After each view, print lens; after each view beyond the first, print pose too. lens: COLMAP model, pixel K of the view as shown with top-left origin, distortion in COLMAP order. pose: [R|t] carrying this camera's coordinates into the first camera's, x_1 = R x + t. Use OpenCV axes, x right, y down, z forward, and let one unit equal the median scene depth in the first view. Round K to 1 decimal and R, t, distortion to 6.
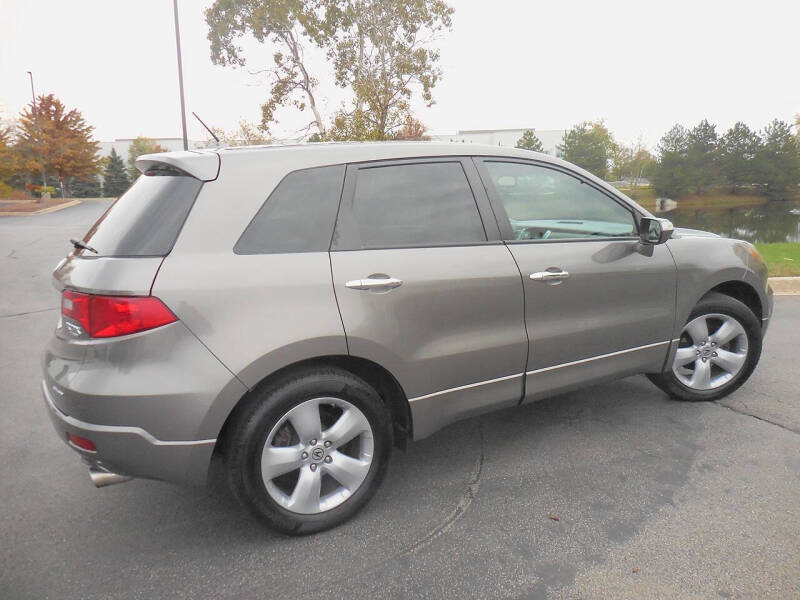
lens RADIAL K [[574.7, 0, 405.4], [0, 574.7, 300.0], [0, 0, 1]] dist [0.013074, -0.012901]
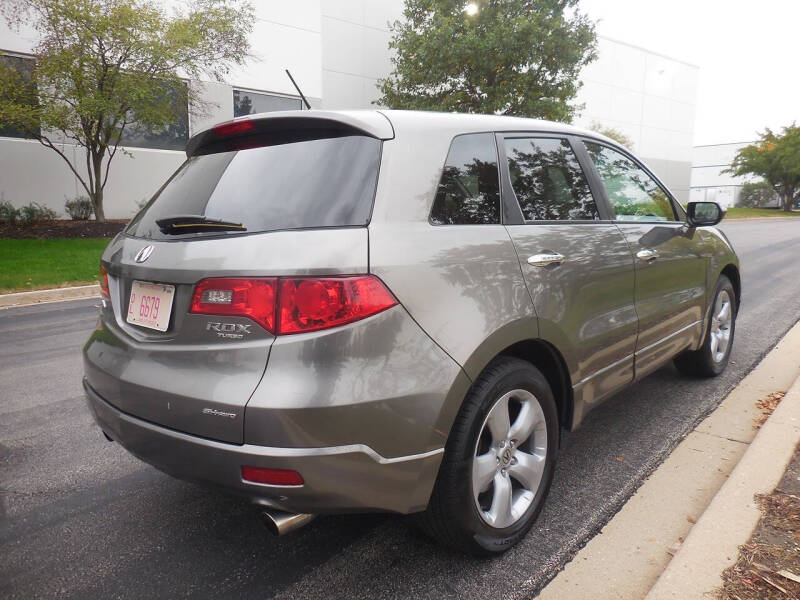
lens RADIAL K [[574.7, 0, 408.4], [0, 574.7, 304.8], [0, 0, 1]] dist [0.013074, -0.012901]
pose [[0.950538, -0.053771, 0.305917, -0.459889], [0.064532, 0.997598, -0.025166, 0.042138], [-0.303830, 0.043663, 0.951725, 0.171039]]
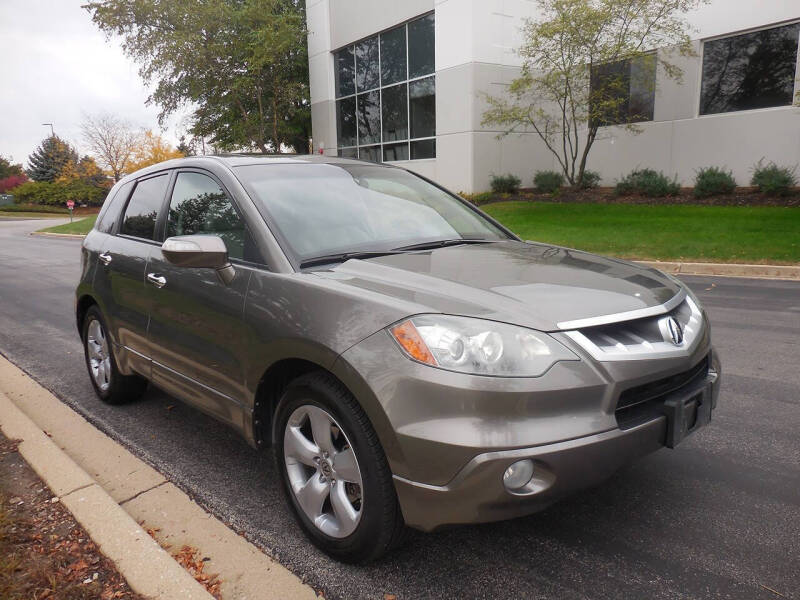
lens RADIAL K [[574.7, 0, 389.2], [0, 574.7, 299.1], [0, 0, 1]] dist [0.013074, -0.012901]
pose [[0.227590, 0.177784, -0.957390, 1.380300], [-0.155054, 0.977264, 0.144616, -0.227891], [0.961333, 0.115534, 0.249982, 1.148347]]
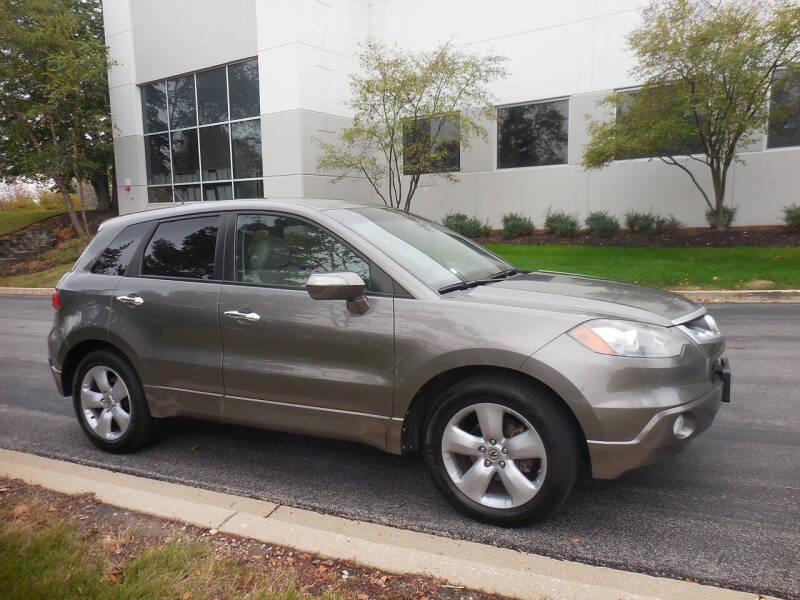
lens RADIAL K [[574.7, 0, 390.3], [0, 574.7, 304.0], [0, 0, 1]] dist [0.013074, -0.012901]
pose [[0.551077, 0.104349, -0.827904, 1.334888], [-0.136399, 0.990070, 0.033997, -0.140842], [0.823231, 0.094190, 0.559838, 0.603116]]
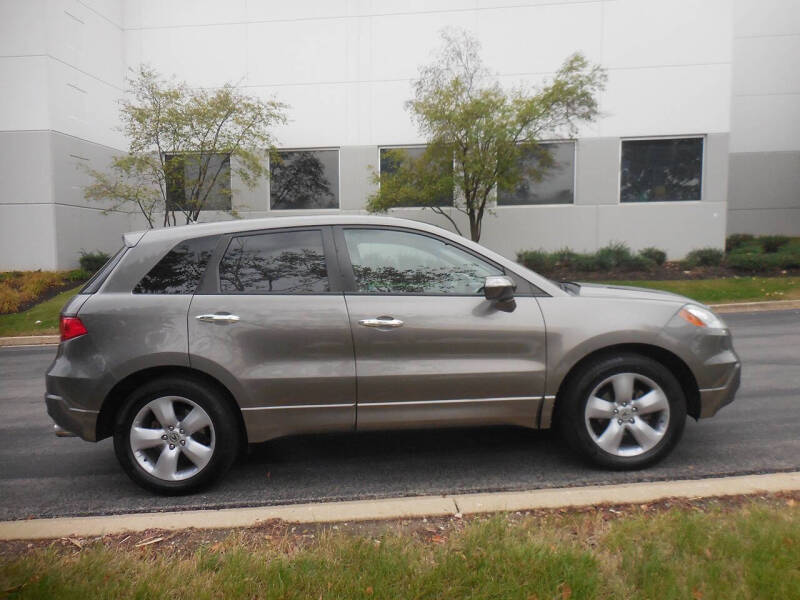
lens RADIAL K [[574.7, 0, 395.5], [0, 574.7, 300.4], [0, 0, 1]] dist [0.013074, -0.012901]
pose [[0.876831, 0.019243, -0.480413, 0.835755], [-0.075593, 0.992289, -0.098223, 0.026928], [0.474818, 0.122441, 0.871525, -0.013392]]
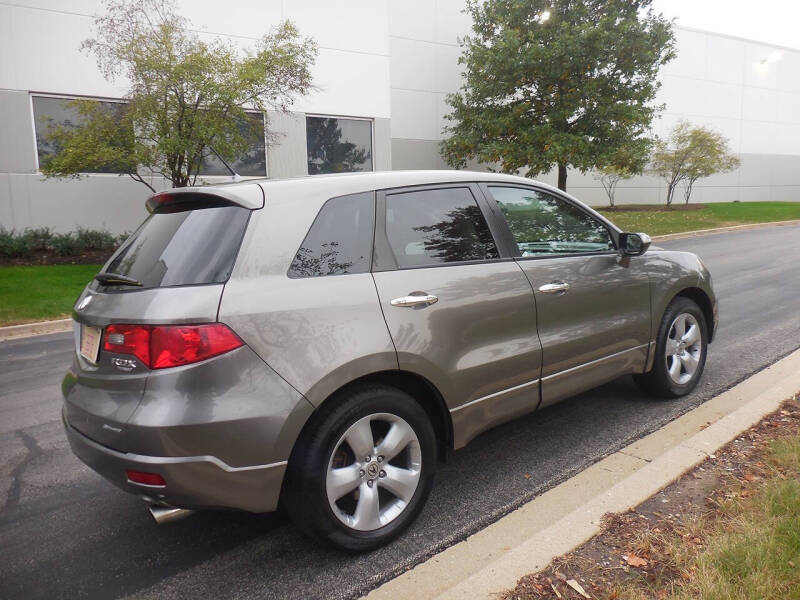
lens RADIAL K [[574.7, 0, 403.3], [0, 574.7, 304.6], [0, 0, 1]] dist [0.013074, -0.012901]
pose [[0.987296, -0.060024, 0.147119, -0.194006], [0.068422, 0.996264, -0.052699, 0.027348], [-0.143407, 0.062096, 0.987714, -0.031287]]
